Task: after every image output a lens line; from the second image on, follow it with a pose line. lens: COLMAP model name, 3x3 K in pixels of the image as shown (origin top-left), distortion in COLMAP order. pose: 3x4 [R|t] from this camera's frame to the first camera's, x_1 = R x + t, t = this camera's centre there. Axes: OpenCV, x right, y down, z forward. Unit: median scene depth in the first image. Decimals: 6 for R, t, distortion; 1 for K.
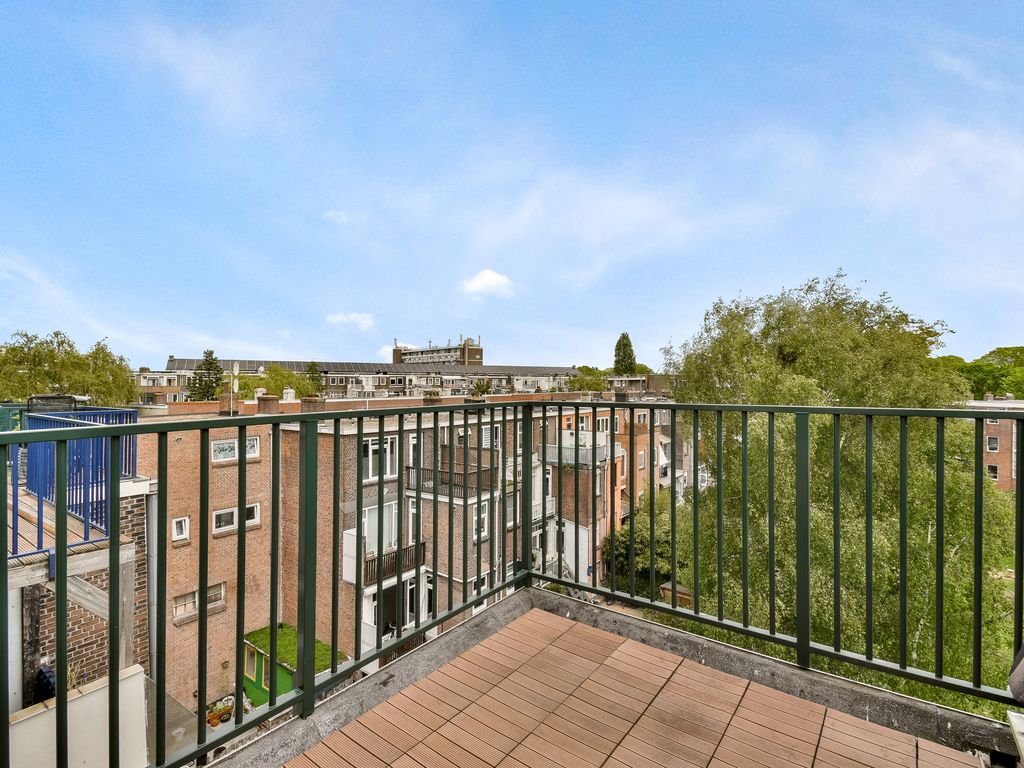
lens RADIAL K [[501.7, 0, 512.0], [0, 501.7, 384.0], [0, 0, 1]] dist [0.026474, 0.000238]
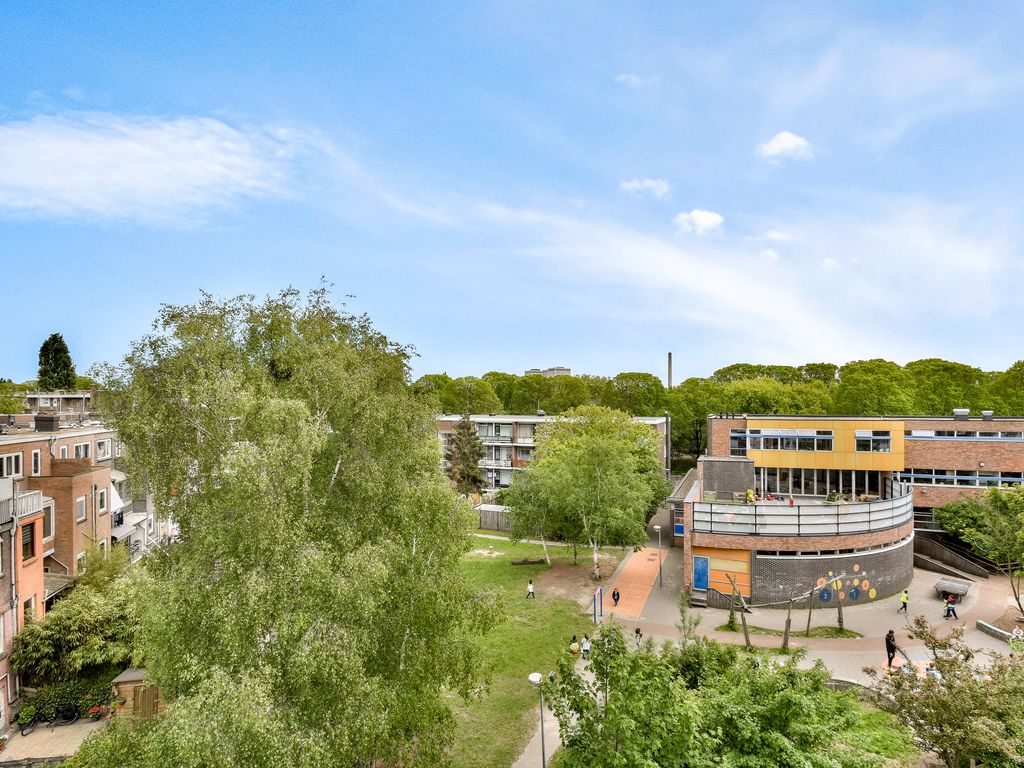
lens RADIAL K [[446.4, 0, 512.3], [0, 446.4, 396.2], [0, 0, 1]] dist [0.000514, -0.012899]
pose [[0.542398, -0.014282, 0.840000, 0.074726], [0.014240, 0.999868, 0.007805, -0.008718], [-0.840001, 0.007729, 0.542530, 0.154474]]
